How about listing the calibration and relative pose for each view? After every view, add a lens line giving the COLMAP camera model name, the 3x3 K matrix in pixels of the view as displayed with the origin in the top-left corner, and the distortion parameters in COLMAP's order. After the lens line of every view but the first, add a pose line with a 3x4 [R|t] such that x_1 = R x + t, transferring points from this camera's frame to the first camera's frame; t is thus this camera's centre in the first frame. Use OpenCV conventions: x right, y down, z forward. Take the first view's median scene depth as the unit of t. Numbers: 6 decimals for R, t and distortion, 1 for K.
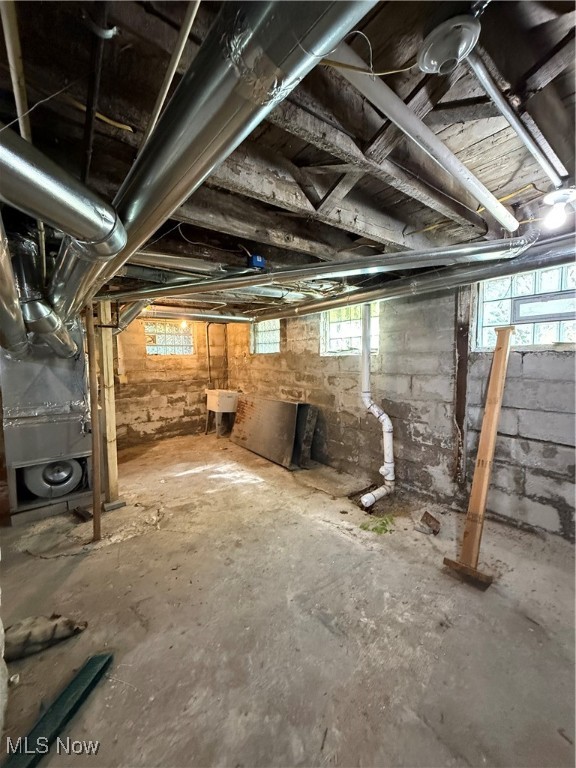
lens RADIAL K [[306.8, 0, 288.6], [0, 306.8, 381.5], [0, 0, 1]] dist [0.002764, -0.000105]
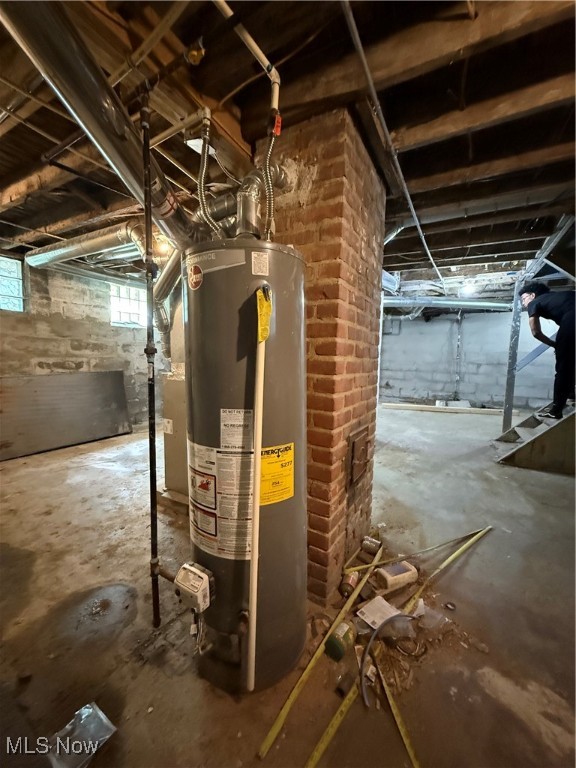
lens RADIAL K [[306.8, 0, 286.7], [0, 306.8, 381.0], [0, 0, 1]] dist [0.002764, -0.000105]
pose [[-0.358688, -0.085248, 0.929557, -1.083365], [0.045213, 0.993066, 0.108519, 0.019307], [-0.932362, 0.080953, -0.352346, 0.799870]]
